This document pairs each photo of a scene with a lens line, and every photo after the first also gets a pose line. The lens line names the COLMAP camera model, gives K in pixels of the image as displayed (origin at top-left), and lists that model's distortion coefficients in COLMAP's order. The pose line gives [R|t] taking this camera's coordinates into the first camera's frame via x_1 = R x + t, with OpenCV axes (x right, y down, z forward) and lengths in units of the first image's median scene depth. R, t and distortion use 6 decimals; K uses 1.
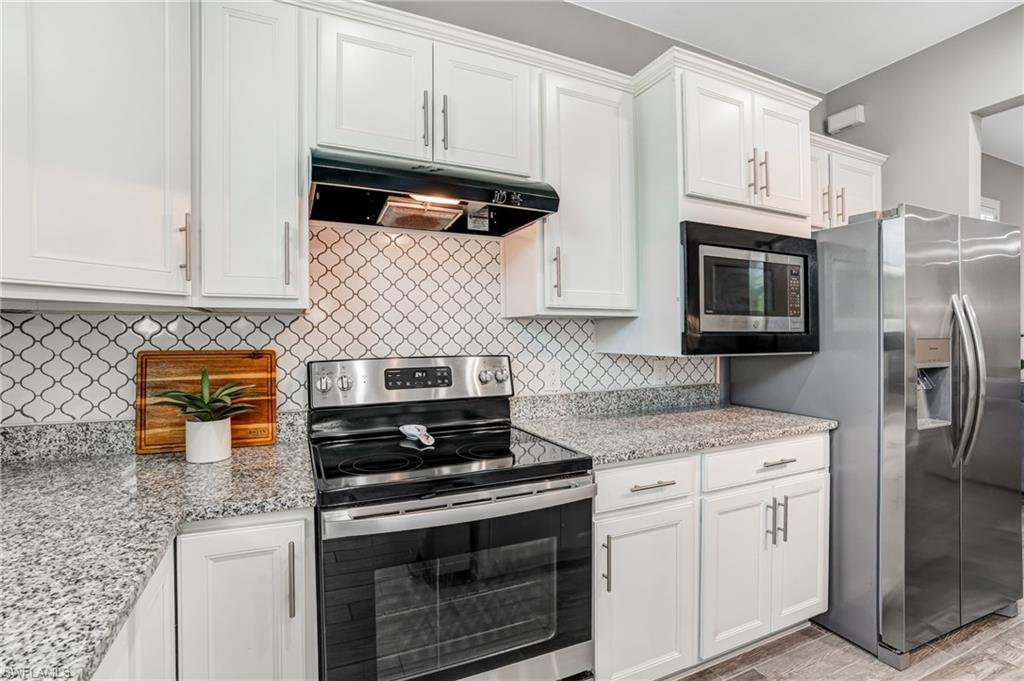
lens RADIAL K [[479.7, 0, 512.0], [0, 479.7, 340.5], [0, 0, 1]] dist [-0.070826, 0.023249]
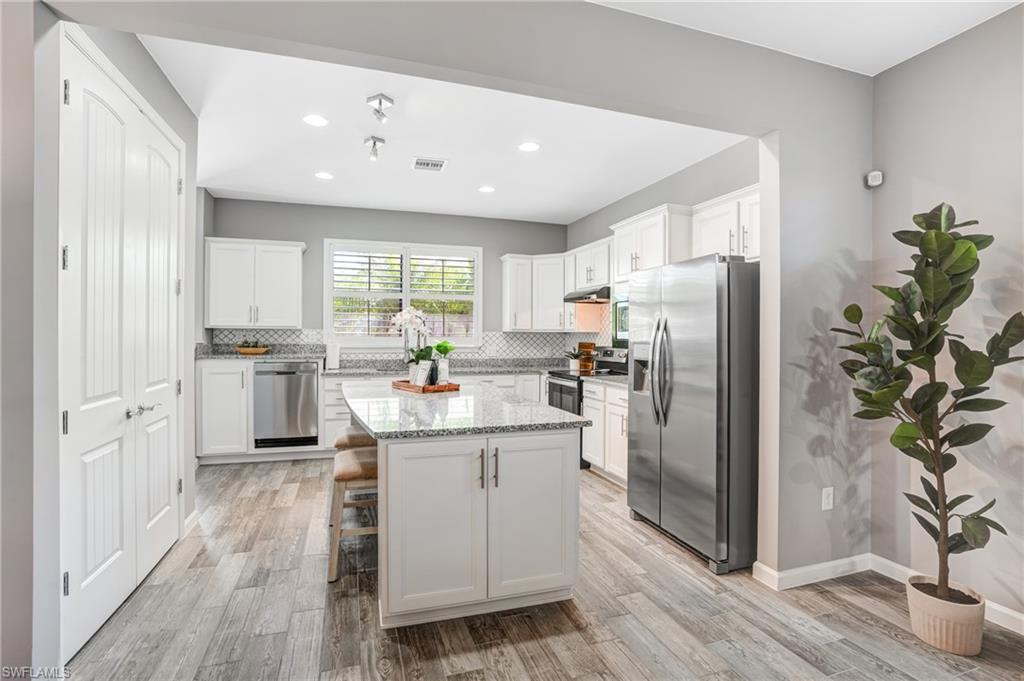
lens RADIAL K [[479.7, 0, 512.0], [0, 479.7, 340.5], [0, 0, 1]] dist [-0.070826, 0.023249]
pose [[-0.100961, 0.011225, -0.994827, 2.916043], [-0.019971, 0.999712, 0.013307, -0.031787], [0.994690, 0.021211, -0.100708, 0.713830]]
